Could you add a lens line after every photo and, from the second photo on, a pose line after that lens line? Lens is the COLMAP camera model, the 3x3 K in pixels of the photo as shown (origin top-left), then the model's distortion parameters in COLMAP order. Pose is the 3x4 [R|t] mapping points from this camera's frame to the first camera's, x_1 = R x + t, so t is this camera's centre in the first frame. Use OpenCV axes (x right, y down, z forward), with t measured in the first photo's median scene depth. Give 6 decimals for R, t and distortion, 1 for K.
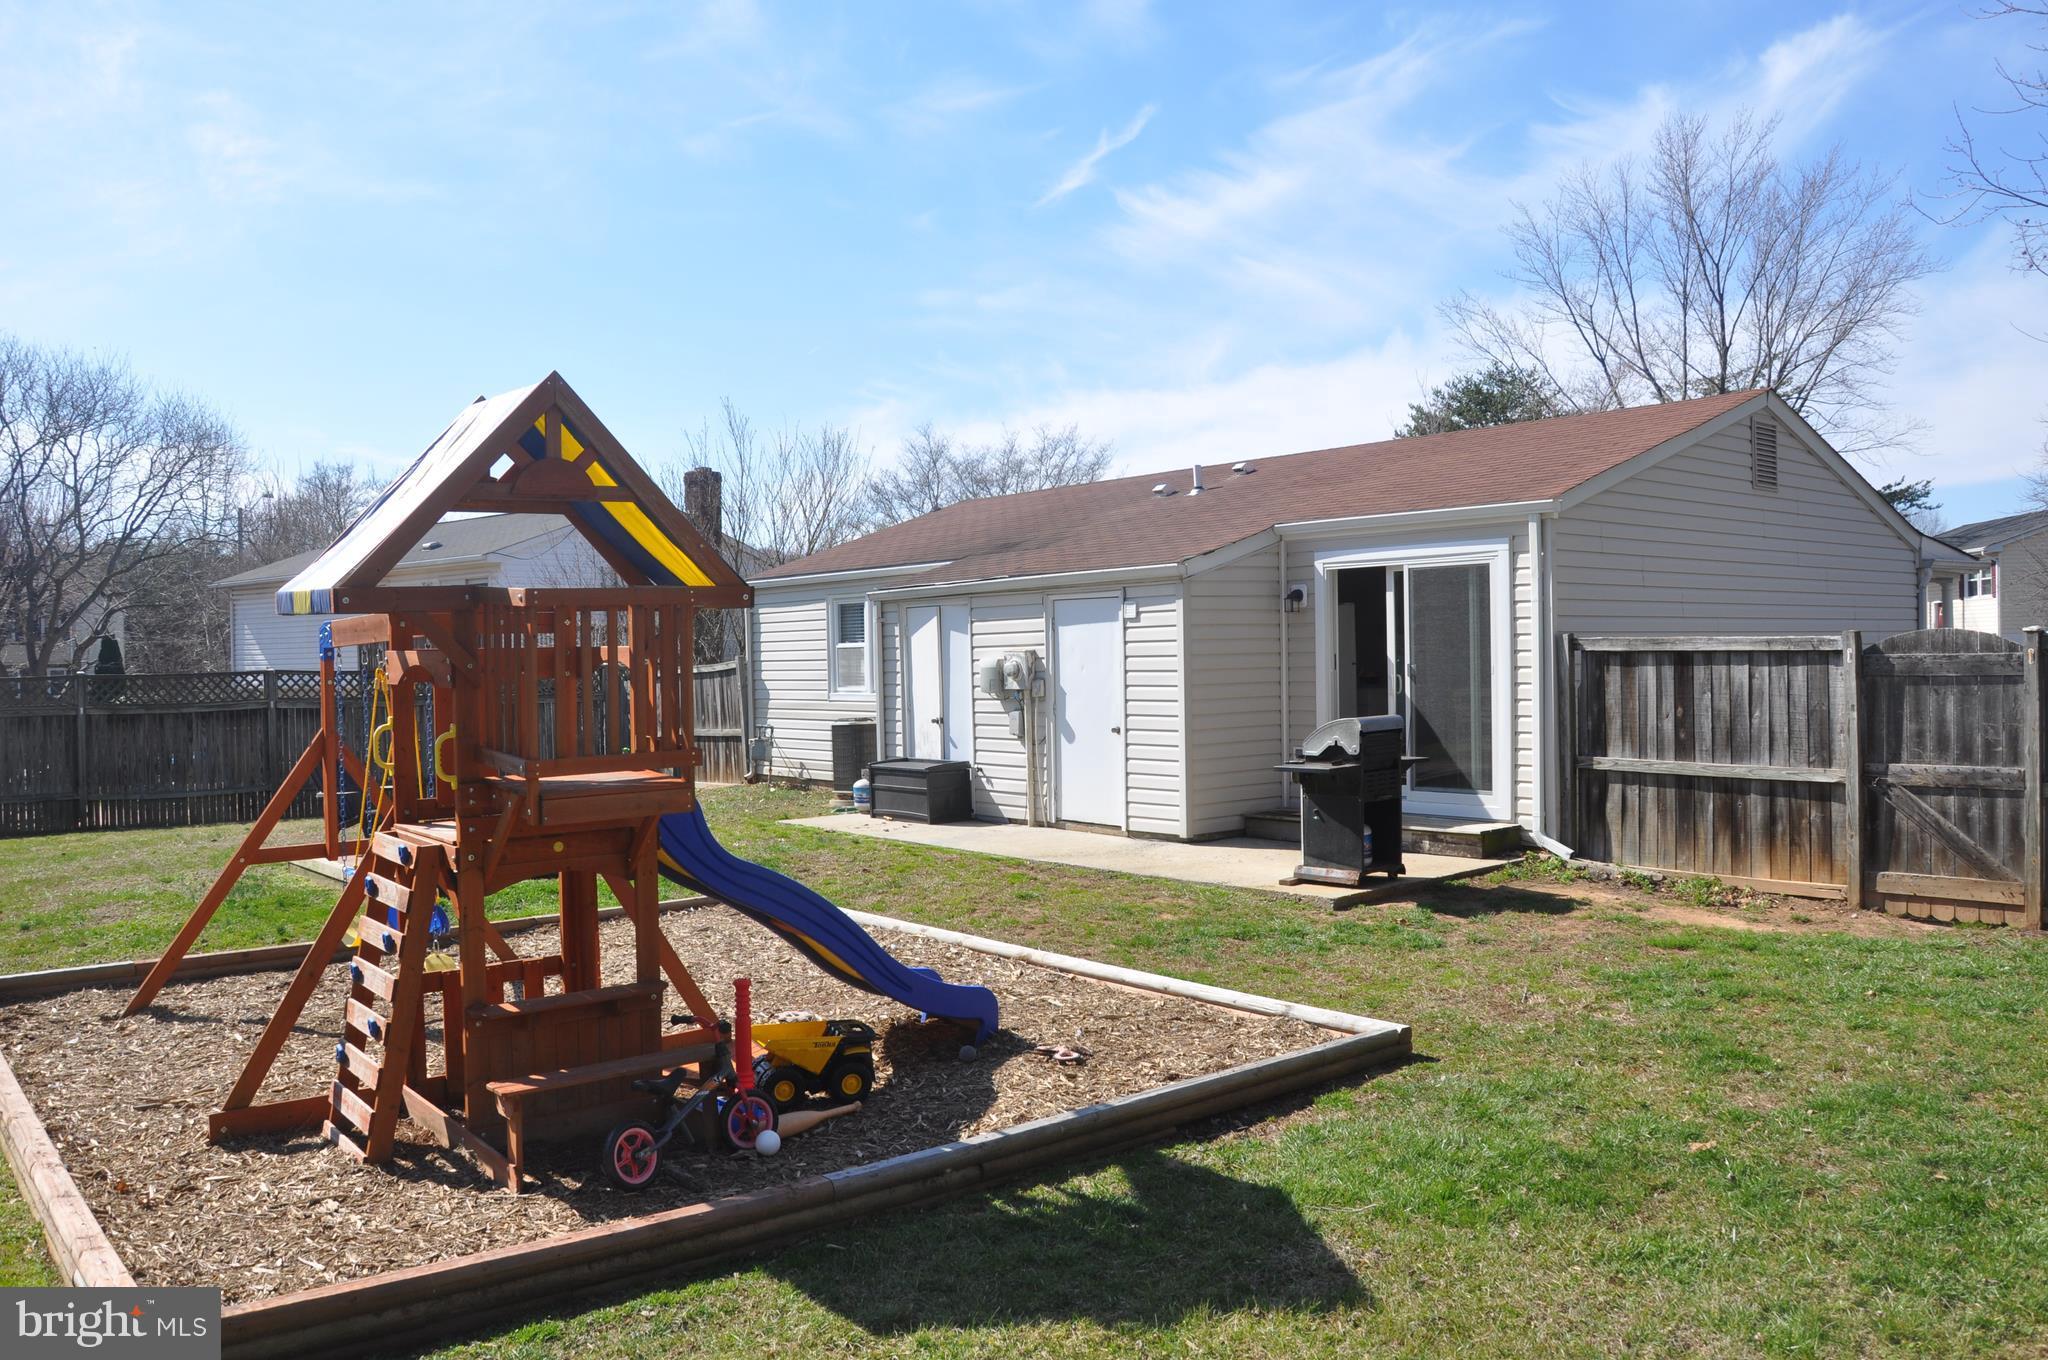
lens RADIAL K [[1575.5, 0, 1024.0], [0, 1575.5, 680.0], [0, 0, 1]] dist [-0.149015, 0.126033]
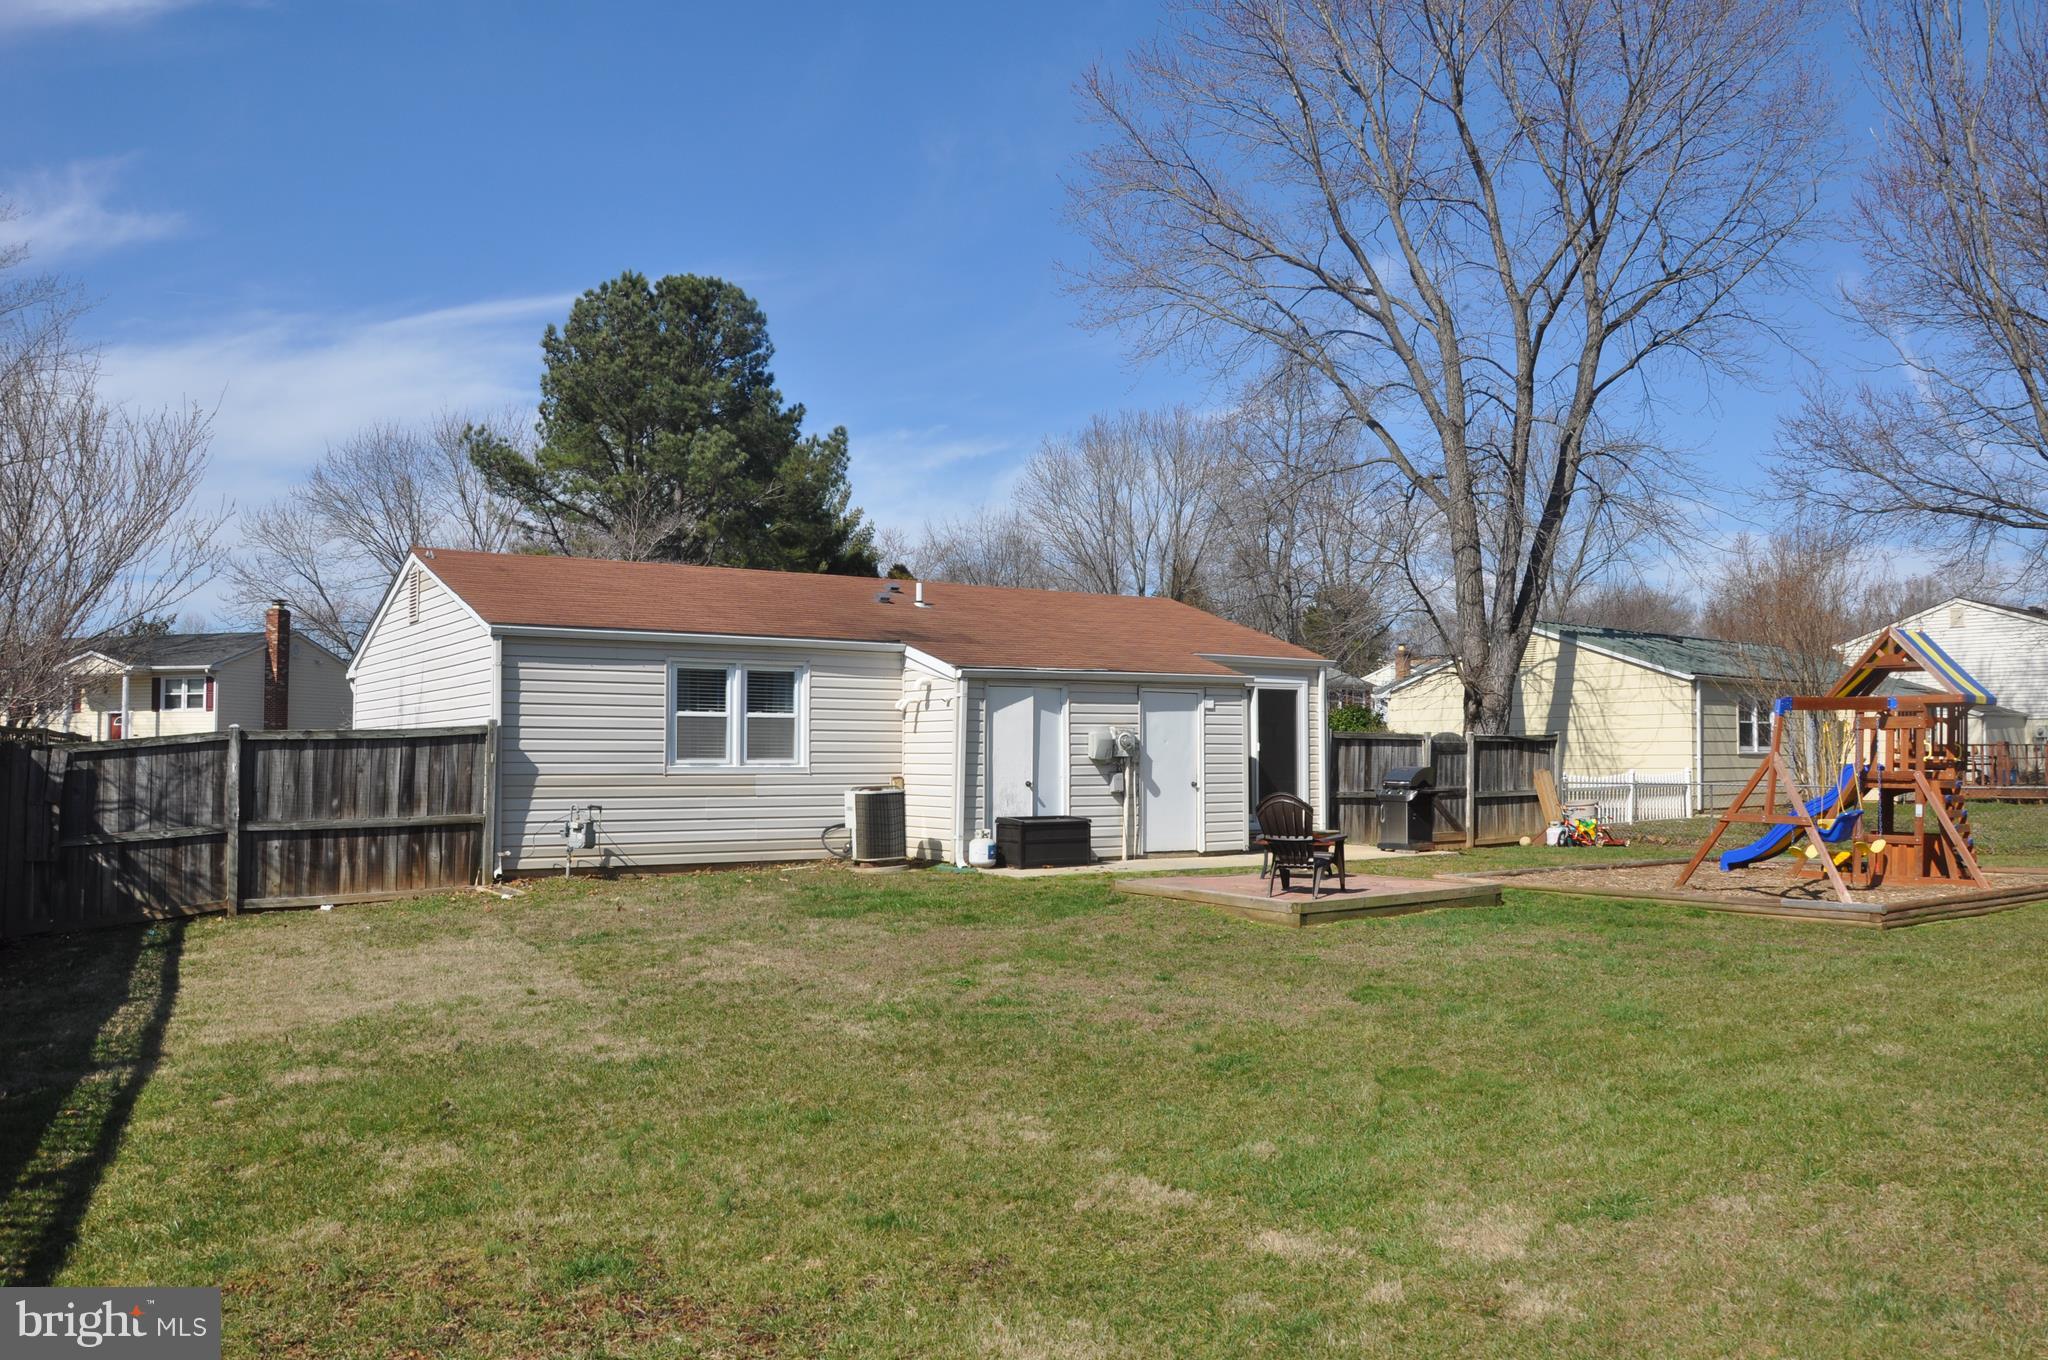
lens RADIAL K [[1614.0, 0, 1024.0], [0, 1614.0, 680.0], [0, 0, 1]] dist [-0.004130, 0.001055]
pose [[0.083352, 0.065870, 0.994341, -1.669768], [0.016227, 0.997591, -0.067446, 0.038805], [-0.996388, 0.021757, 0.082083, 1.185772]]
